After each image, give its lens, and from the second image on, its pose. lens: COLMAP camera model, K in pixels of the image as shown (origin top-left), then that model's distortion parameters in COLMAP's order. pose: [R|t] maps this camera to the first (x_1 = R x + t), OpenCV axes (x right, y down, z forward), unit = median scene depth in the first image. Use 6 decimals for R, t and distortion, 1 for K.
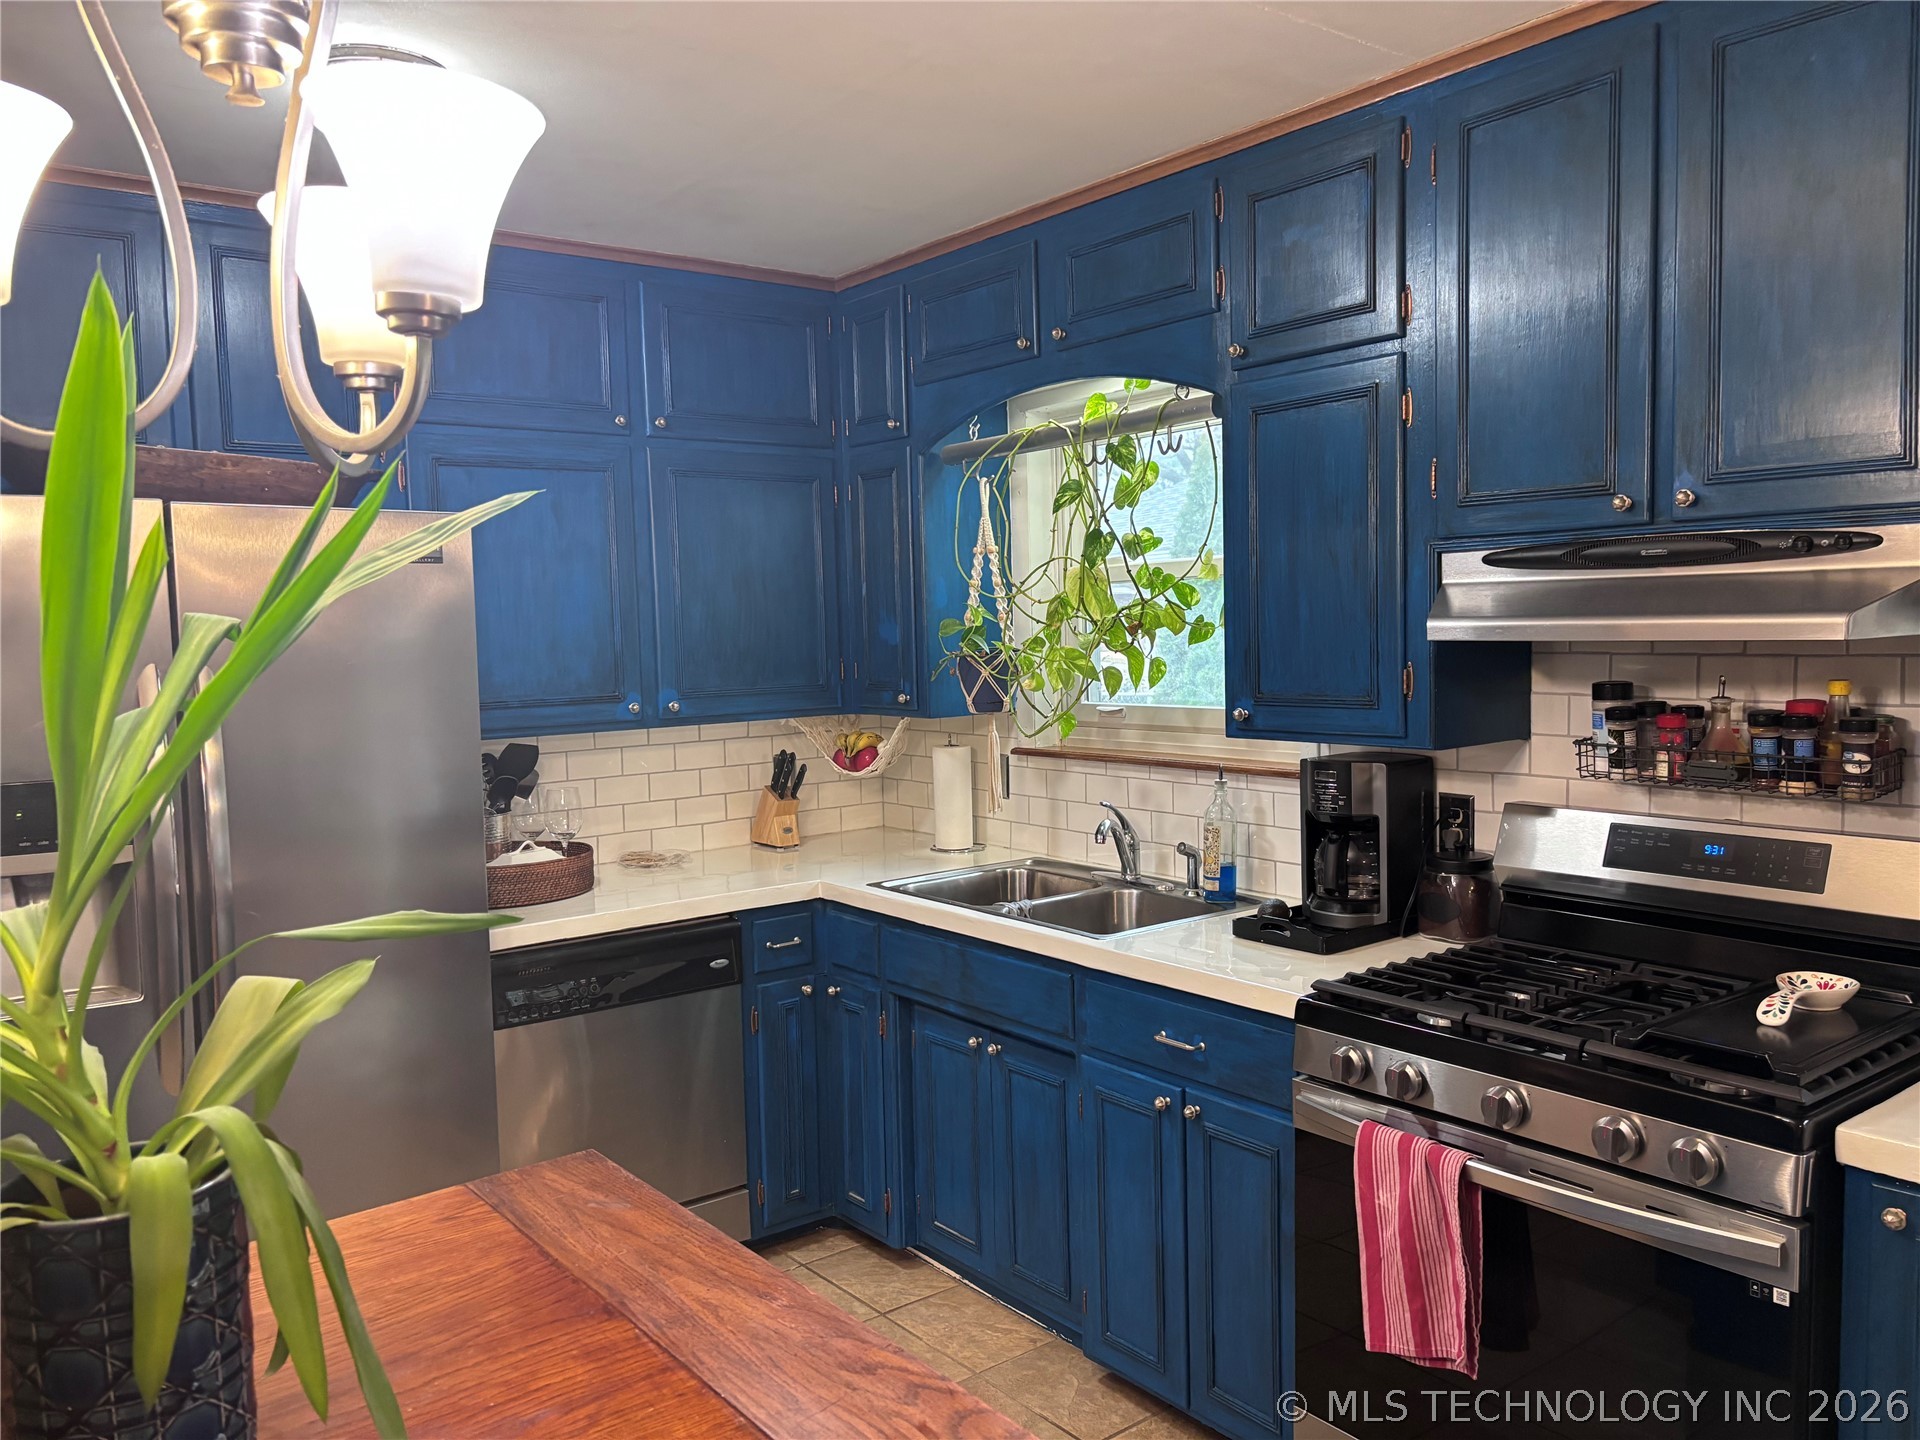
lens RADIAL K [[1458.9, 0, 960.0], [0, 1458.9, 720.0], [0, 0, 1]] dist [0.033336, -0.014959]
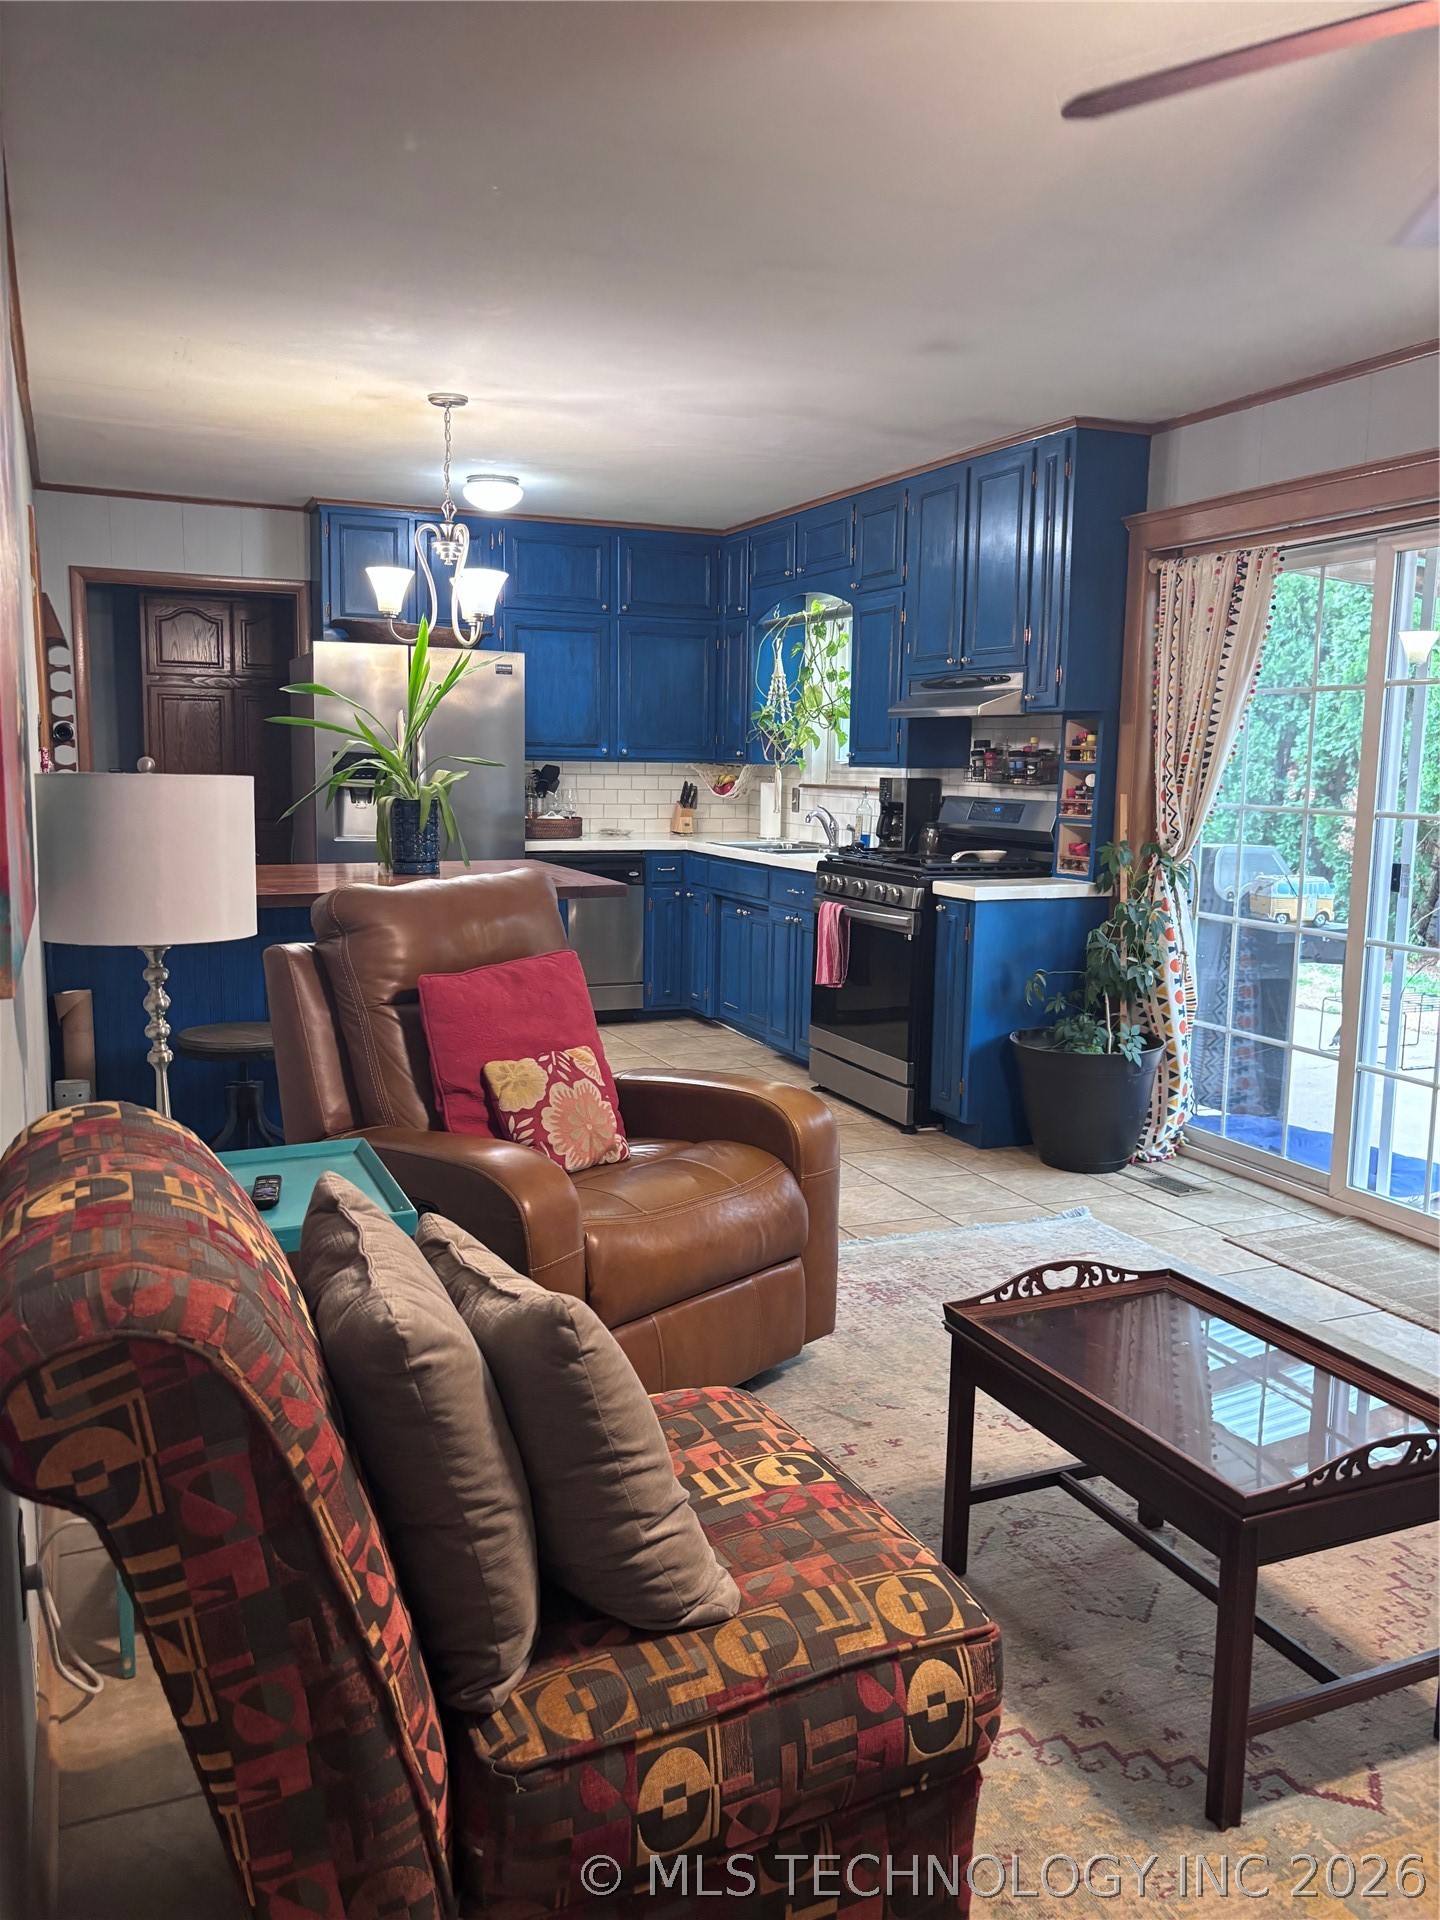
lens RADIAL K [[1458.9, 0, 711.2], [0, 1458.9, 966.5], [0, 0, 1]] dist [0.033336, -0.014959]
pose [[0.968705, 0.073158, -0.237188, 0.541268], [-0.054072, 0.994826, 0.086007, 0.136998], [0.242253, -0.070490, 0.967649, -1.206018]]
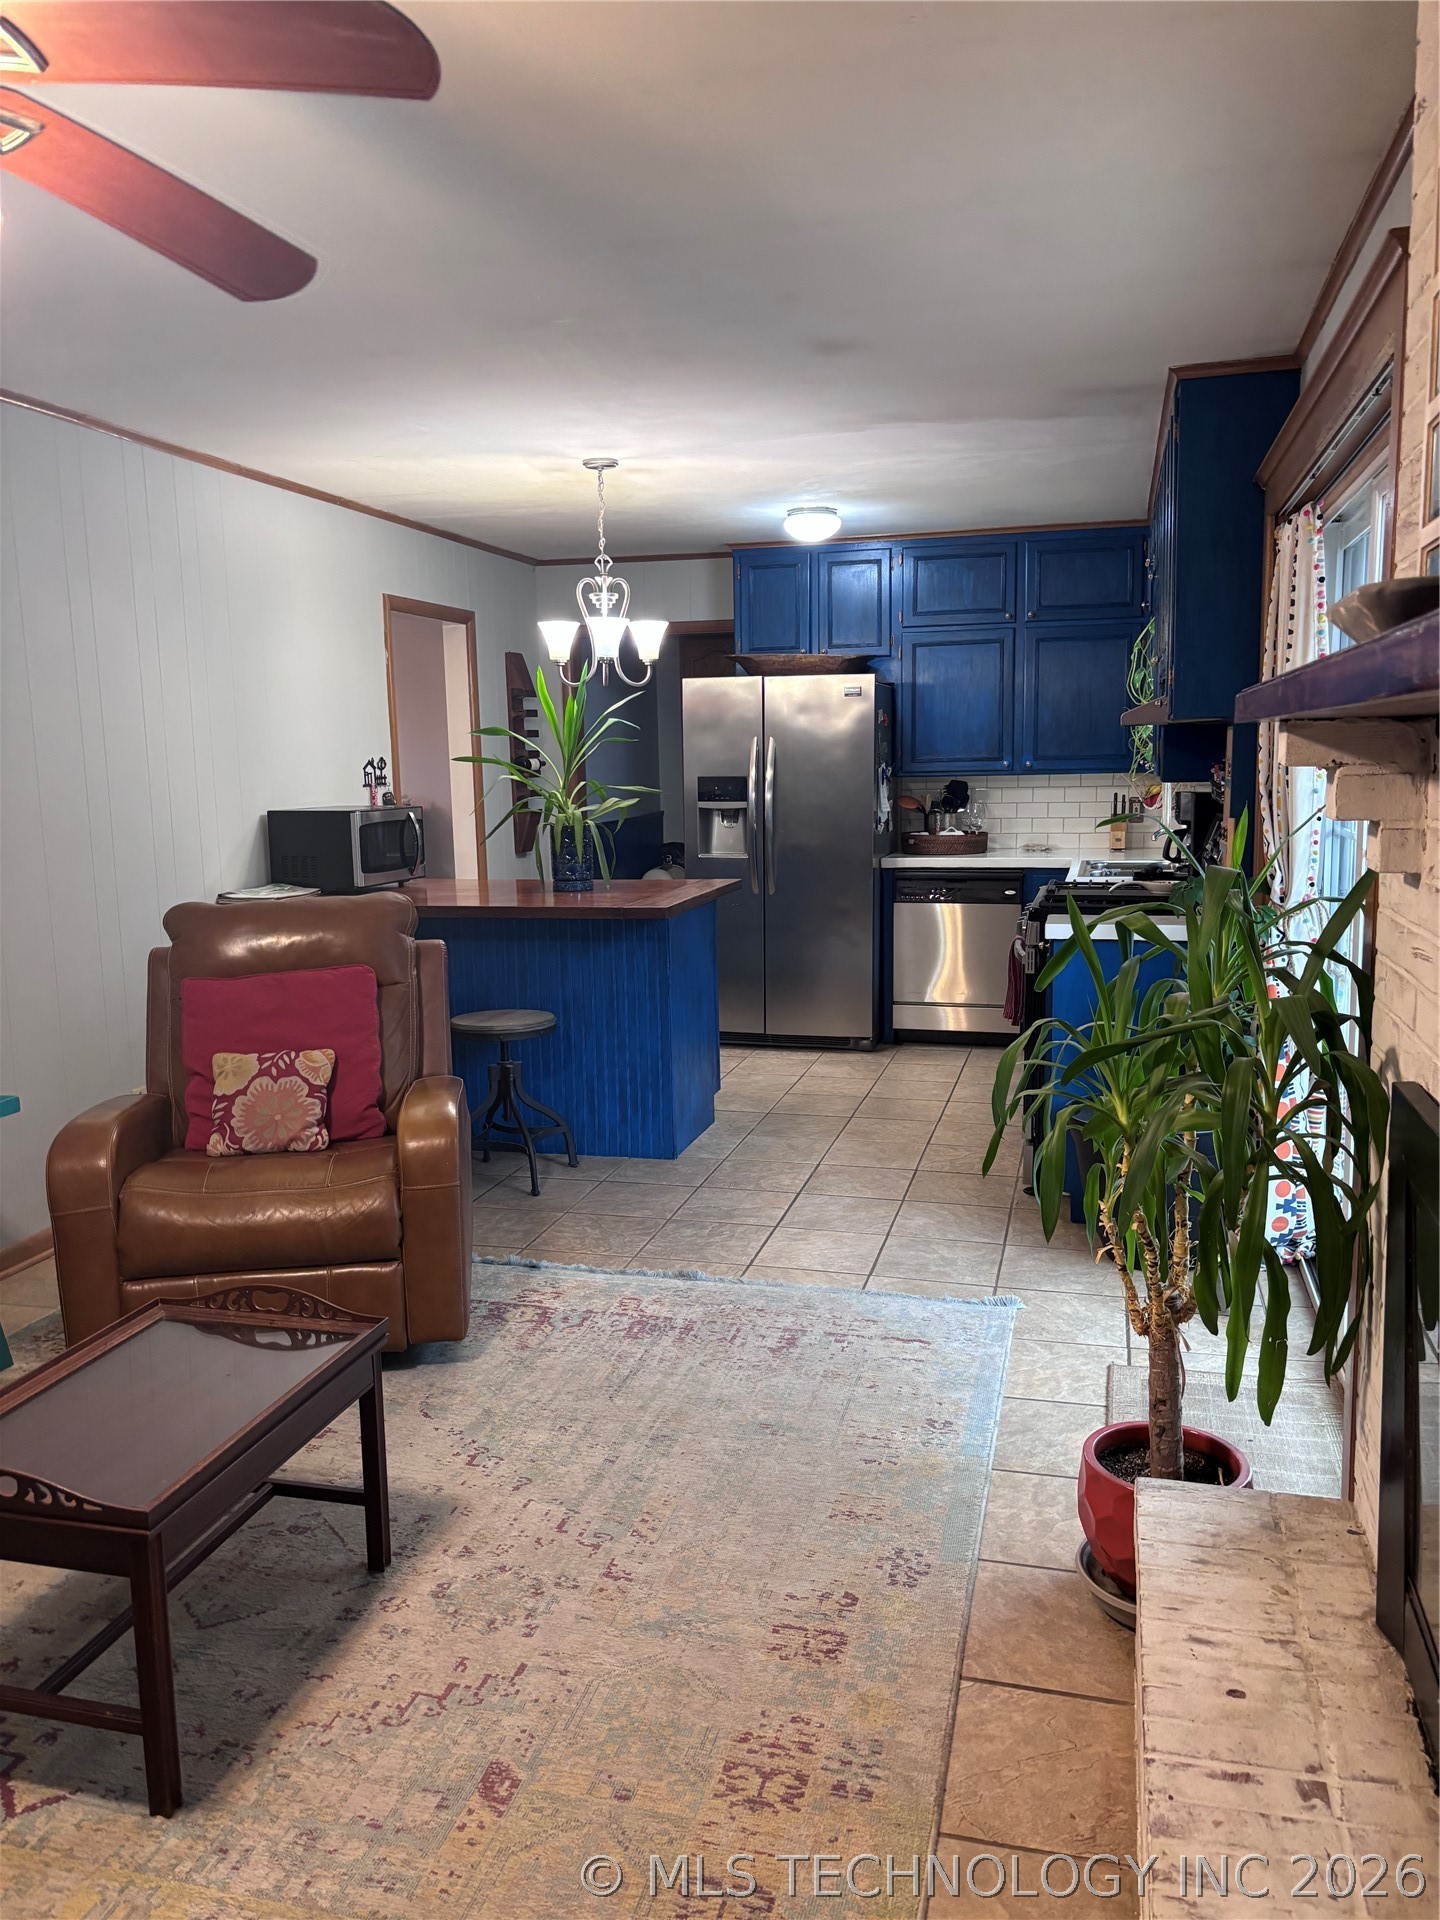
lens RADIAL K [[1458.9, 0, 711.2], [0, 1458.9, 966.5], [0, 0, 1]] dist [0.033336, -0.014959]
pose [[0.609923, 0.126240, -0.782341, 1.408717], [-0.047842, 0.991295, 0.122659, 0.050256], [0.791015, -0.037383, 0.610653, -0.666176]]
